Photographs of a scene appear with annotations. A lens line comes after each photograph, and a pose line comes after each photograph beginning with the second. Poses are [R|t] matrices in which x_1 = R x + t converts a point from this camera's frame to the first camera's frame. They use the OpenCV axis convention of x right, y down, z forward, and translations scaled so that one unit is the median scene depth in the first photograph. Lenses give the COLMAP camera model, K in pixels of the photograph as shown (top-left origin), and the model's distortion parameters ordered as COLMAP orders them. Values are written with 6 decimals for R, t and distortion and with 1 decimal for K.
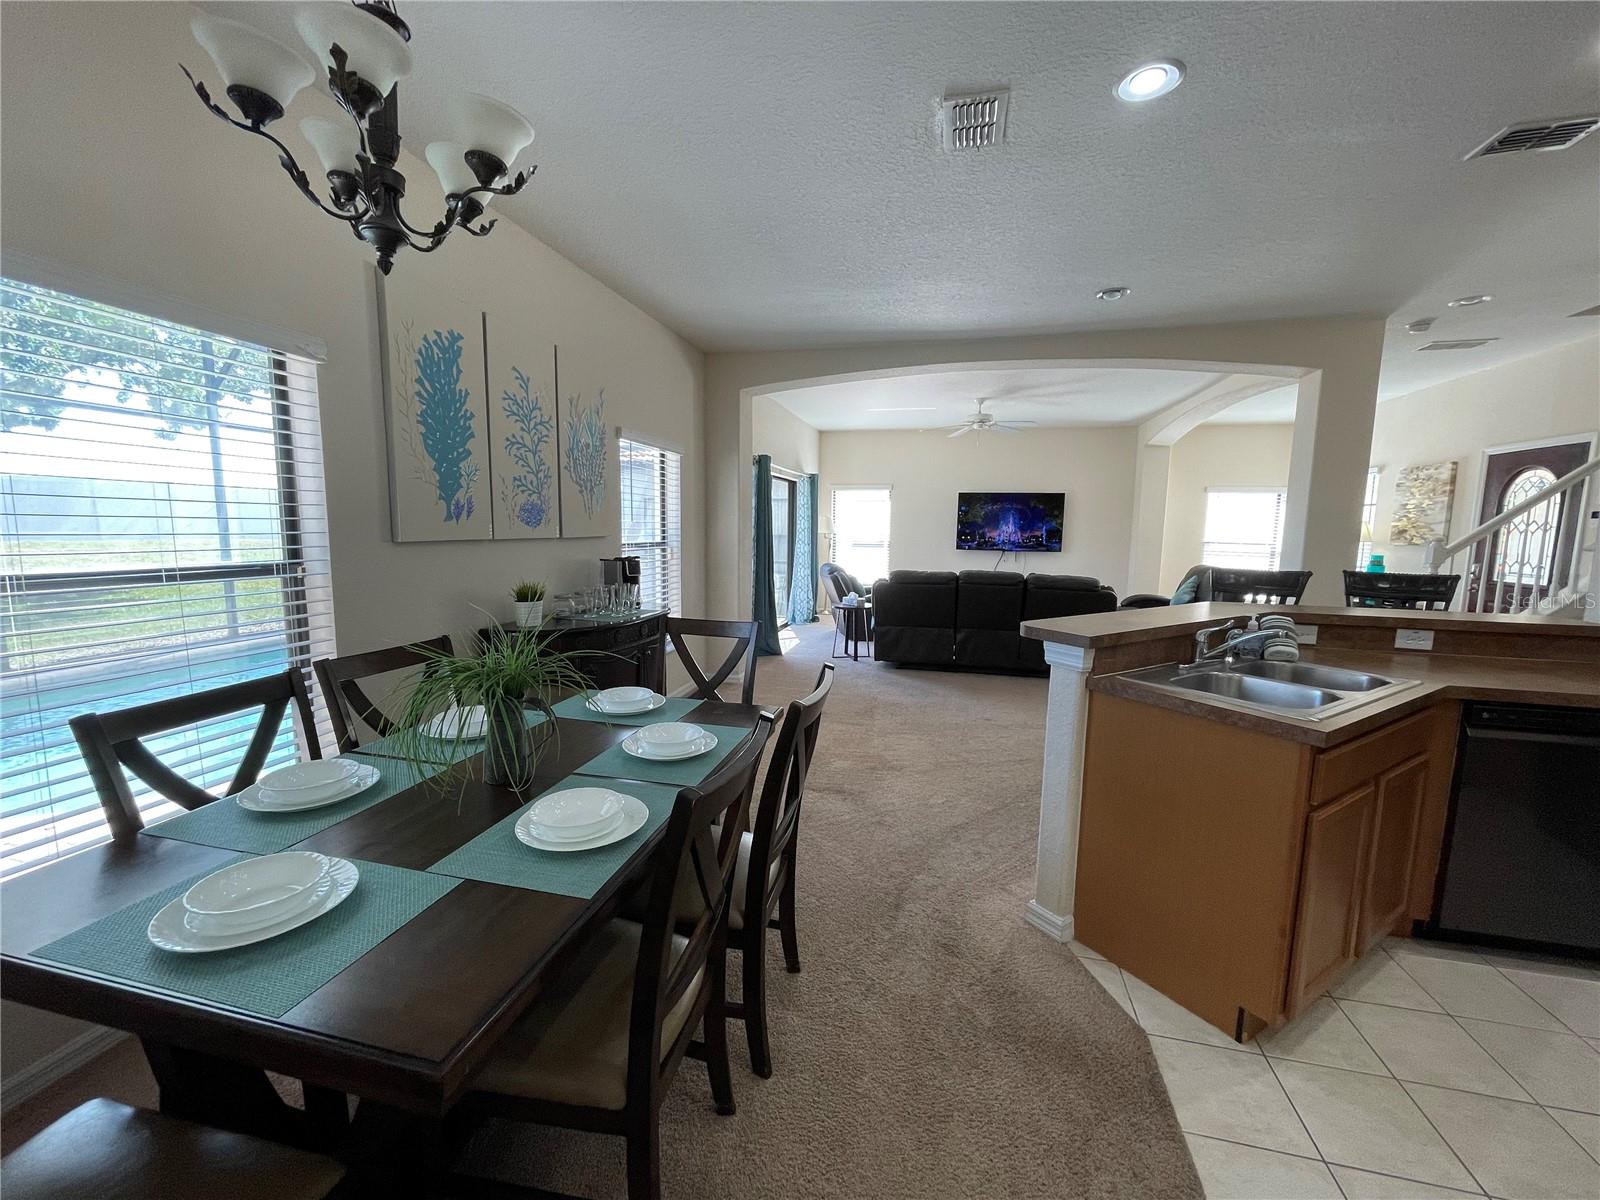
lens RADIAL K [[645.4, 0, 800.0], [0, 645.4, 600.0], [0, 0, 1]] dist [-0.003454, 0.000678]
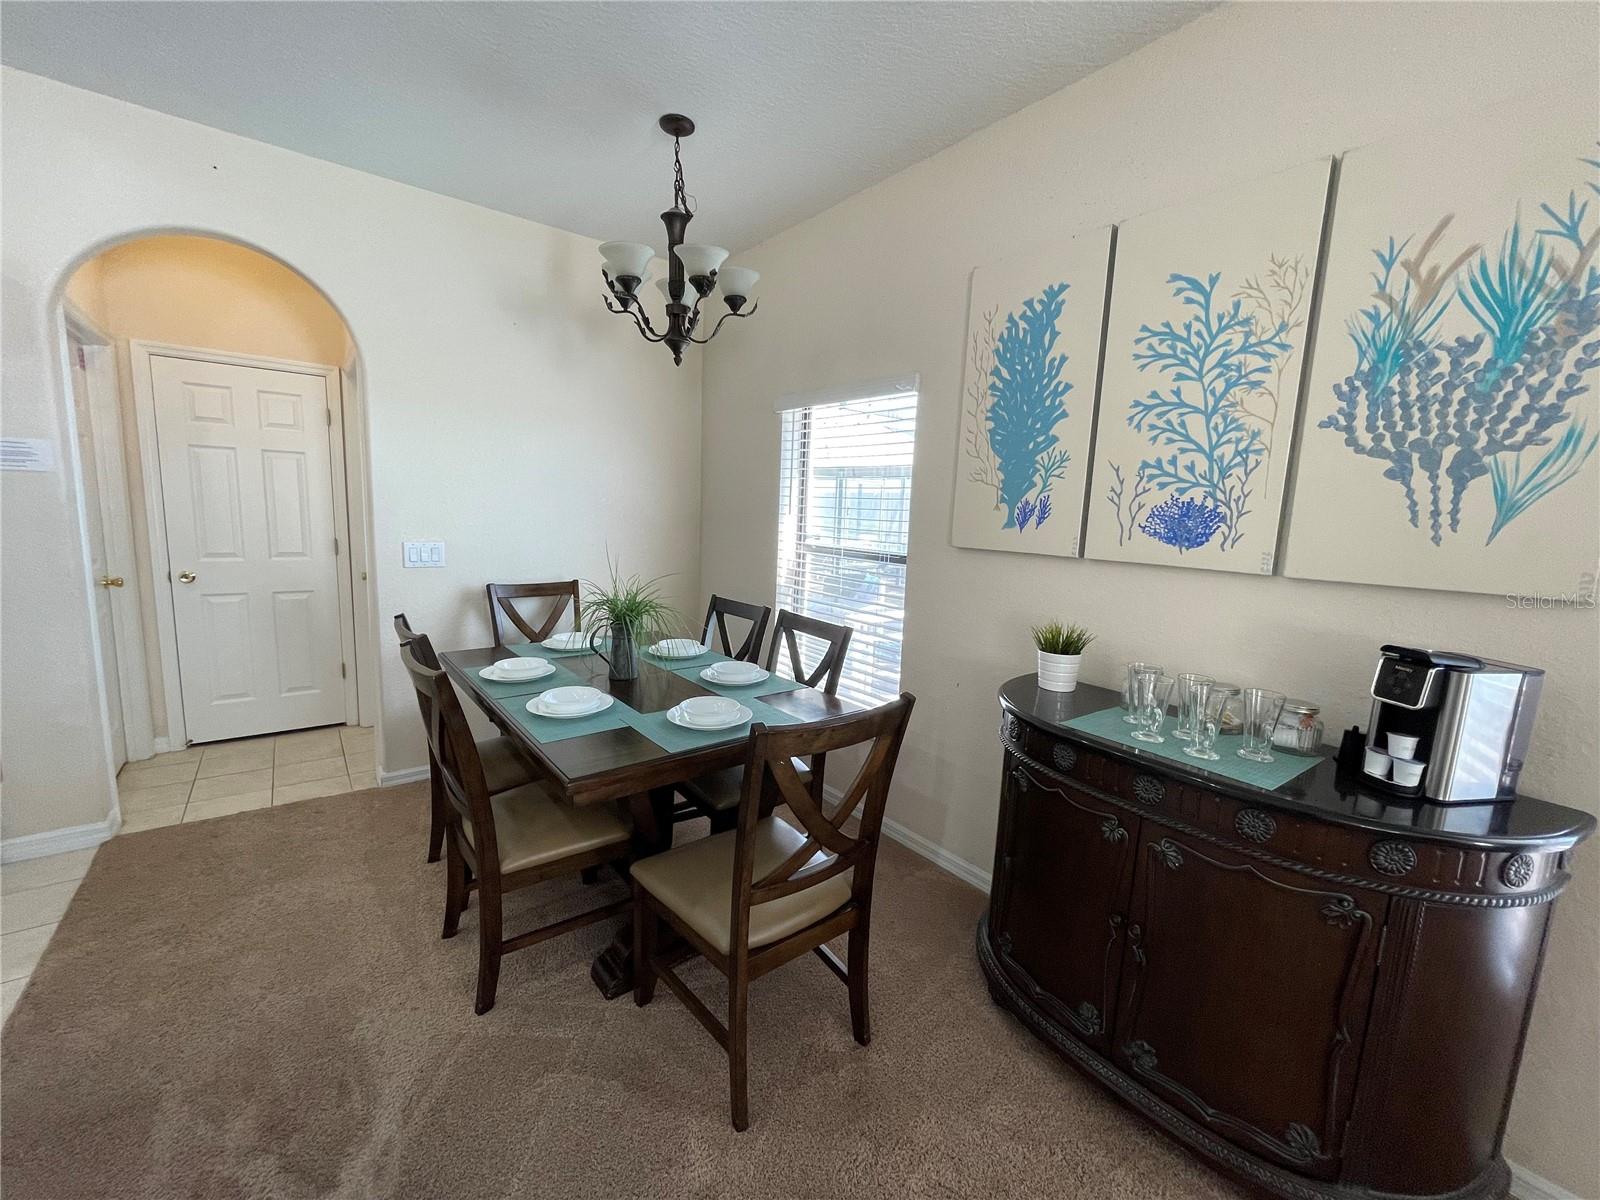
lens RADIAL K [[645.4, 0, 800.0], [0, 645.4, 600.0], [0, 0, 1]] dist [-0.003454, 0.000678]
pose [[-0.615615, 0.068362, -0.785076, 0.239773], [-0.143123, 0.969963, 0.196691, -0.130905], [0.774941, 0.233449, -0.587340, 1.084309]]
